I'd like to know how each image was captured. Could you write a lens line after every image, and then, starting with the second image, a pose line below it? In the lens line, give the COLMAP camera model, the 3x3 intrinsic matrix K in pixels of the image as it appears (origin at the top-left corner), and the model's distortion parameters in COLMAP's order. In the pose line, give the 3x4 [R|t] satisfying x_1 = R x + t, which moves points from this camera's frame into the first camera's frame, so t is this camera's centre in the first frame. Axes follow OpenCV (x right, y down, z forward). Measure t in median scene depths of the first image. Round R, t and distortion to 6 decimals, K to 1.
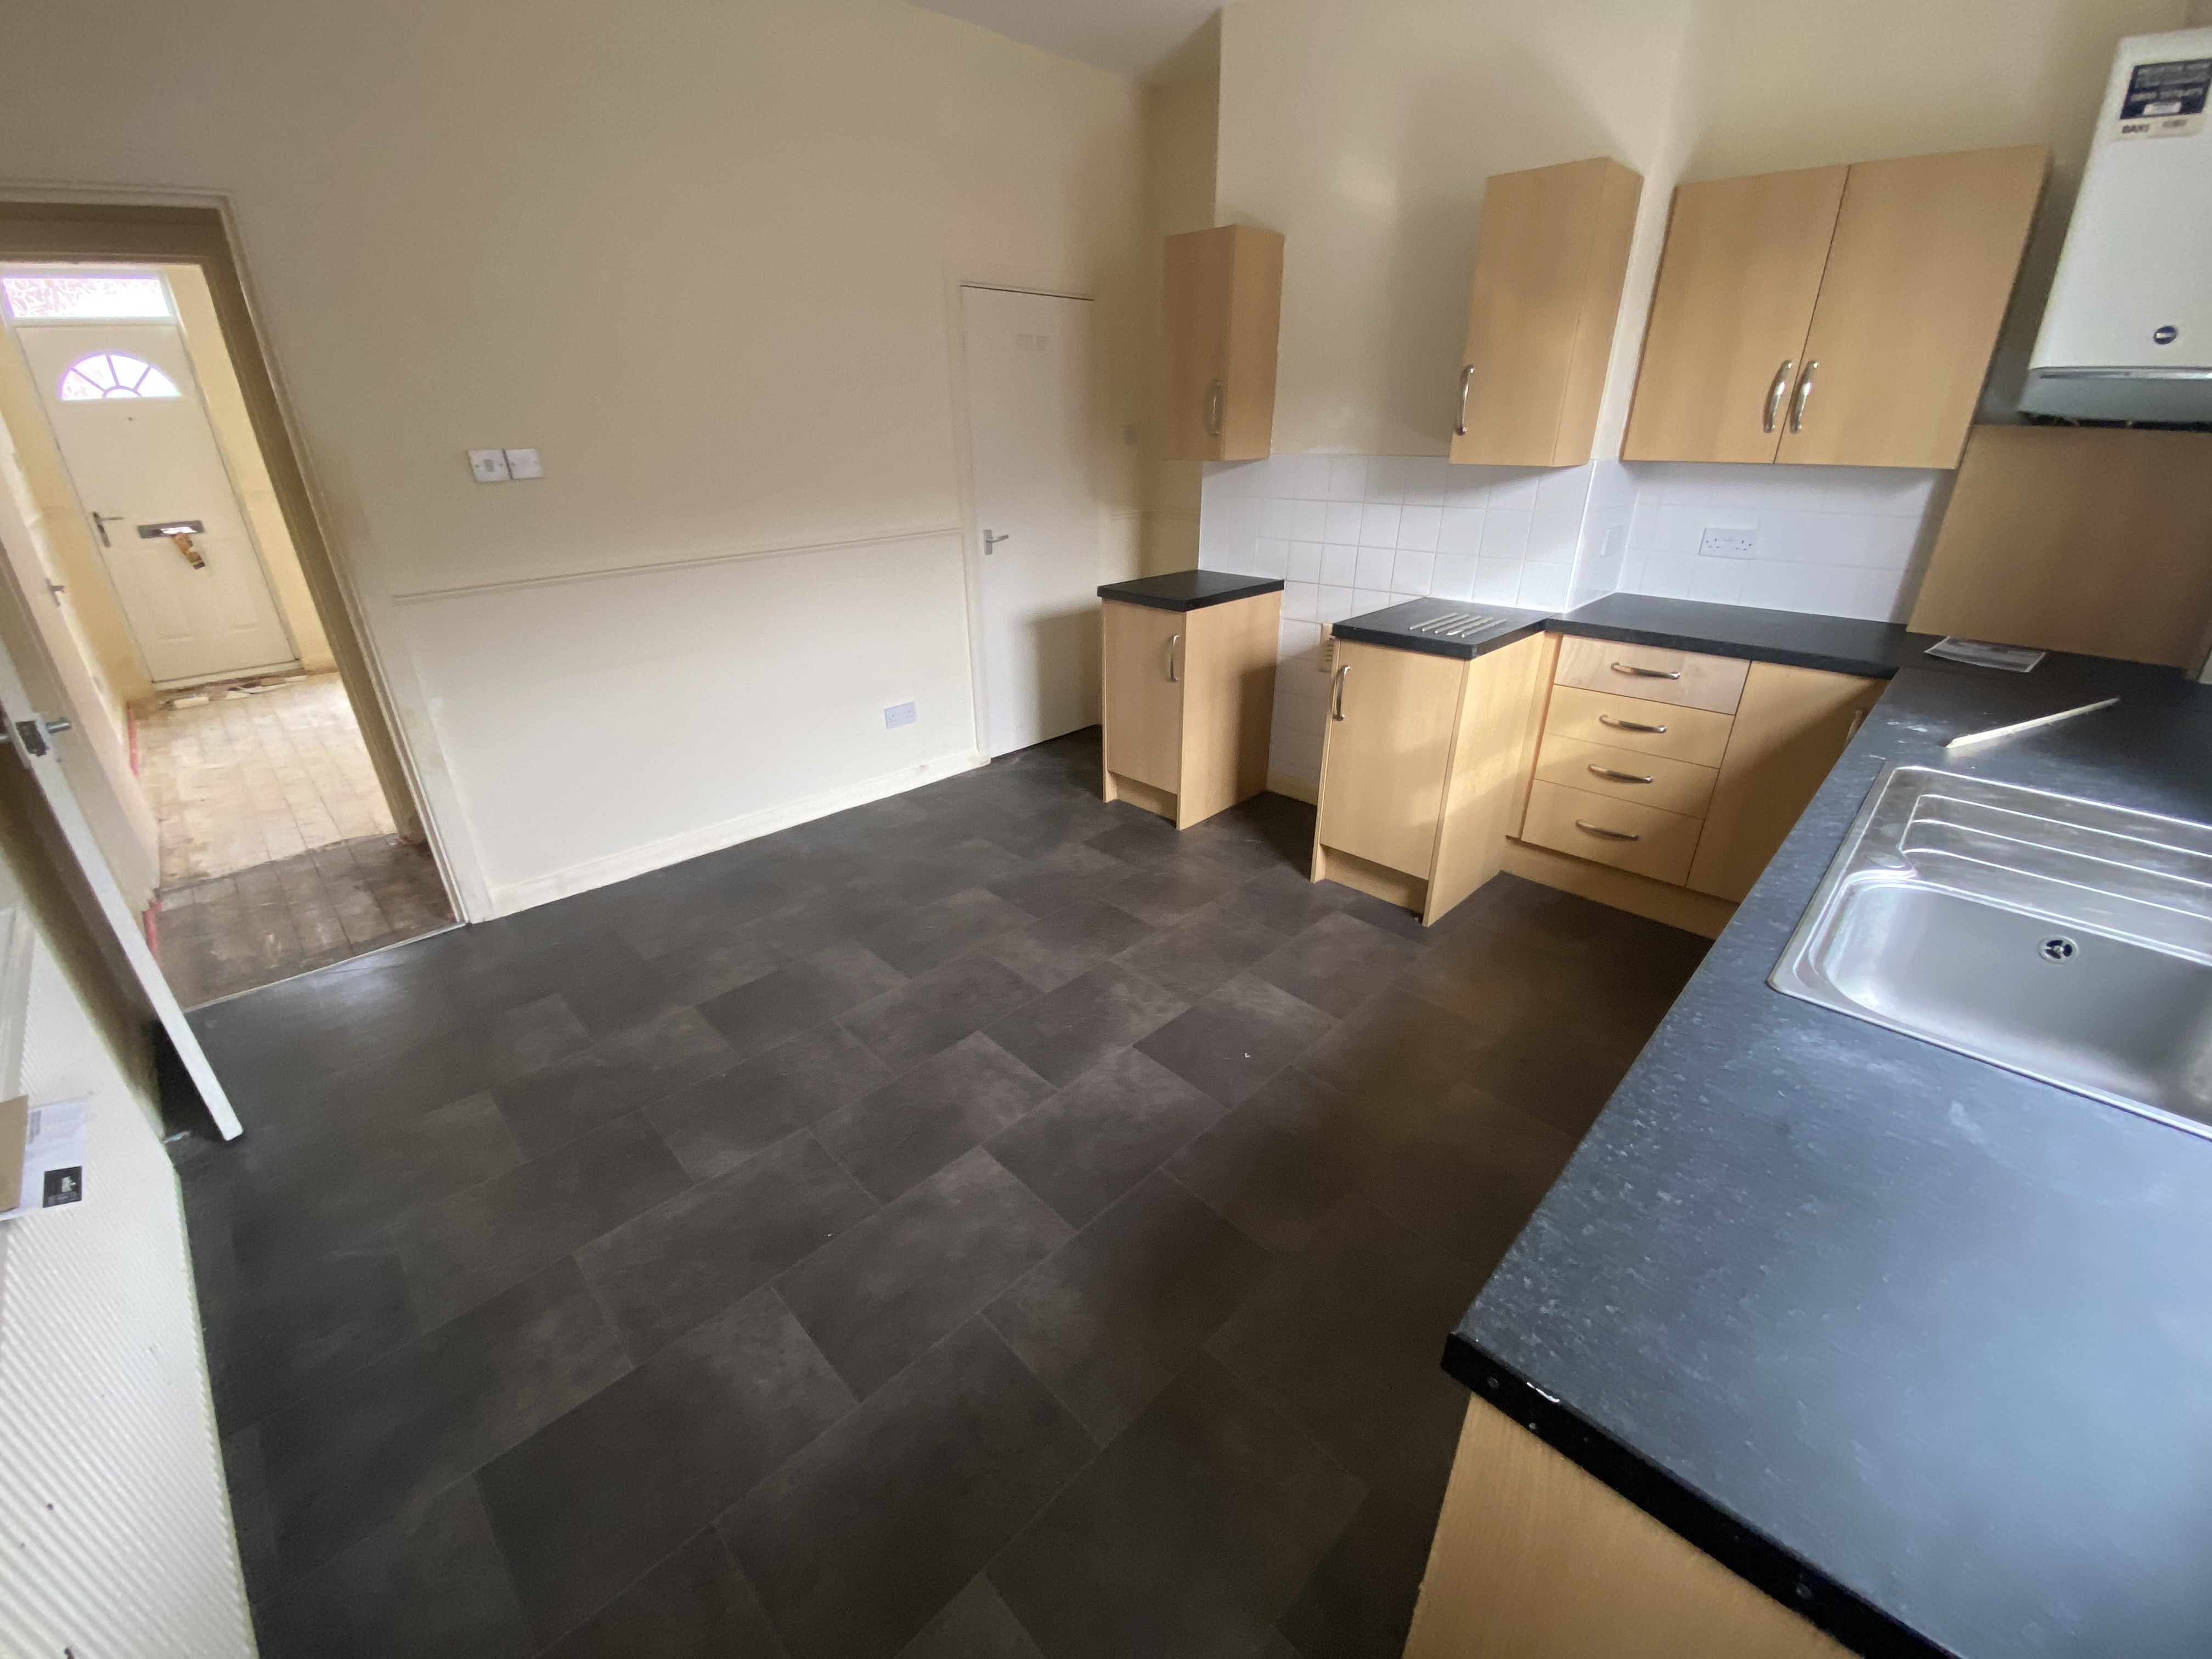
lens RADIAL K [[891.2, 0, 1105.2], [0, 891.2, 838.4], [0, 0, 1]] dist [0.049284, -0.027361]
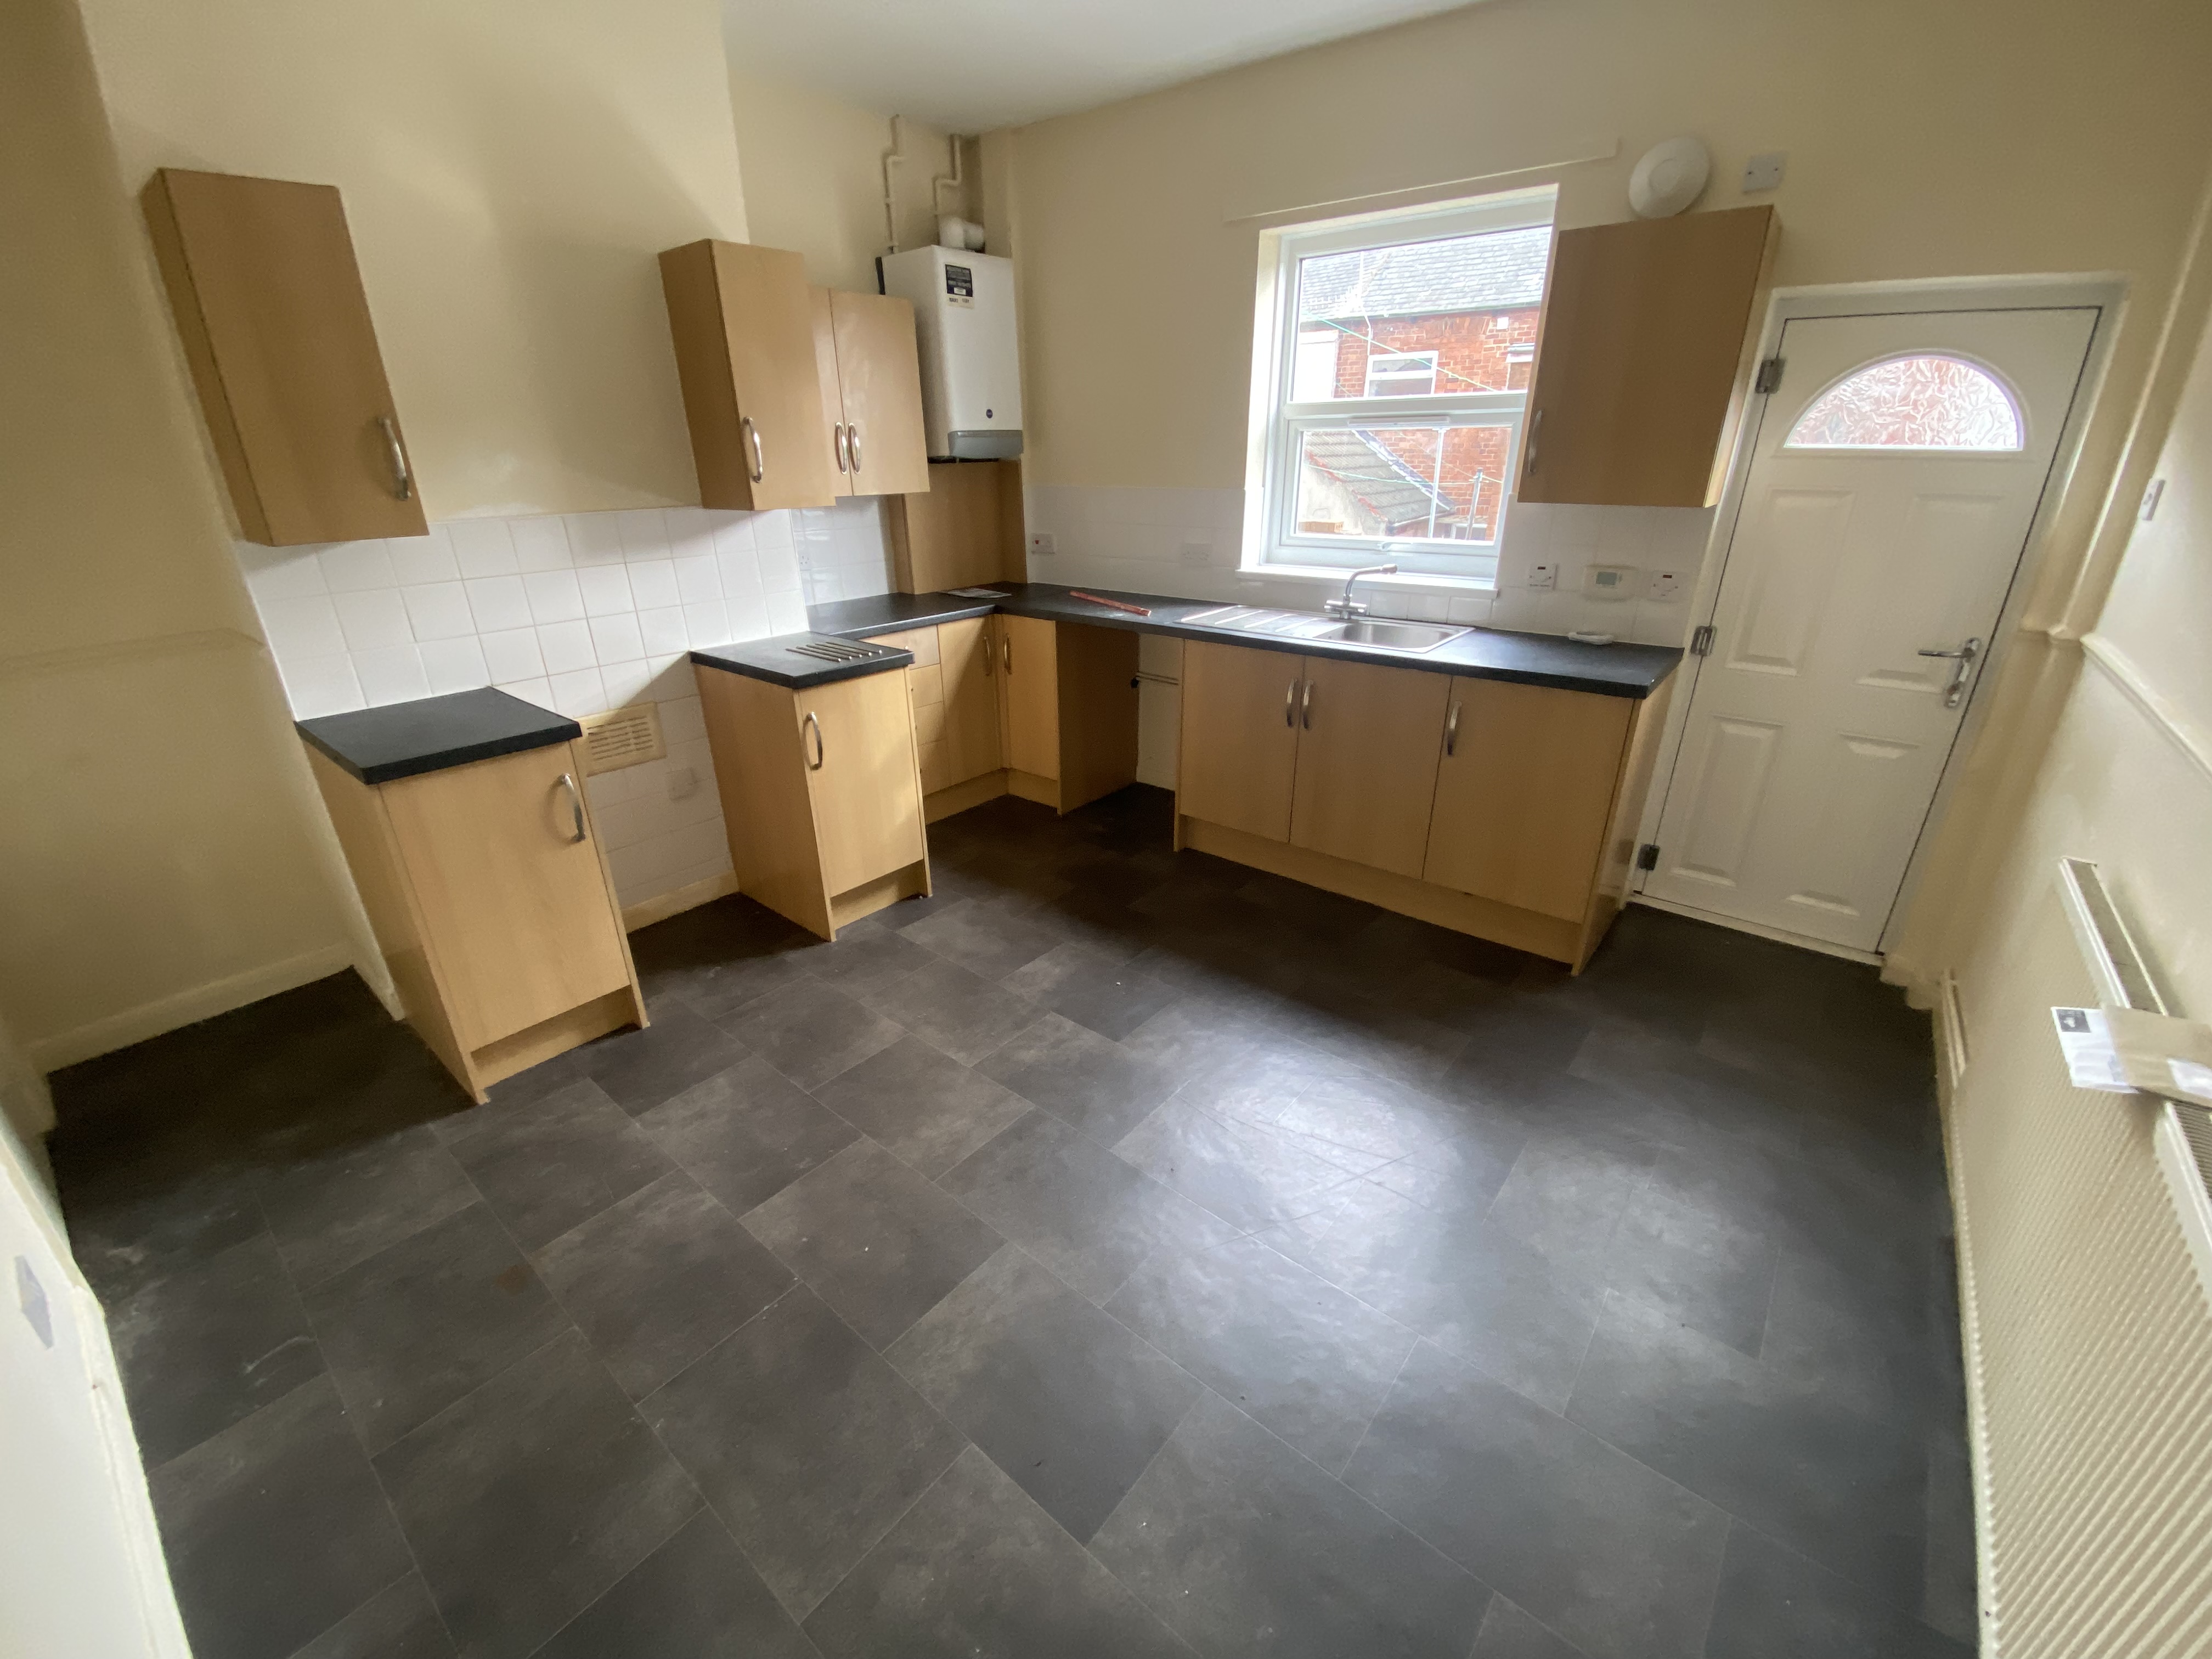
lens RADIAL K [[891.2, 0, 1105.2], [0, 891.2, 838.4], [0, 0, 1]] dist [0.049284, -0.027361]
pose [[-0.102226, -0.387225, 0.916300, -0.699413], [0.447549, 0.804732, 0.390007, -0.314715], [-0.888397, 0.449958, 0.091038, 0.677628]]
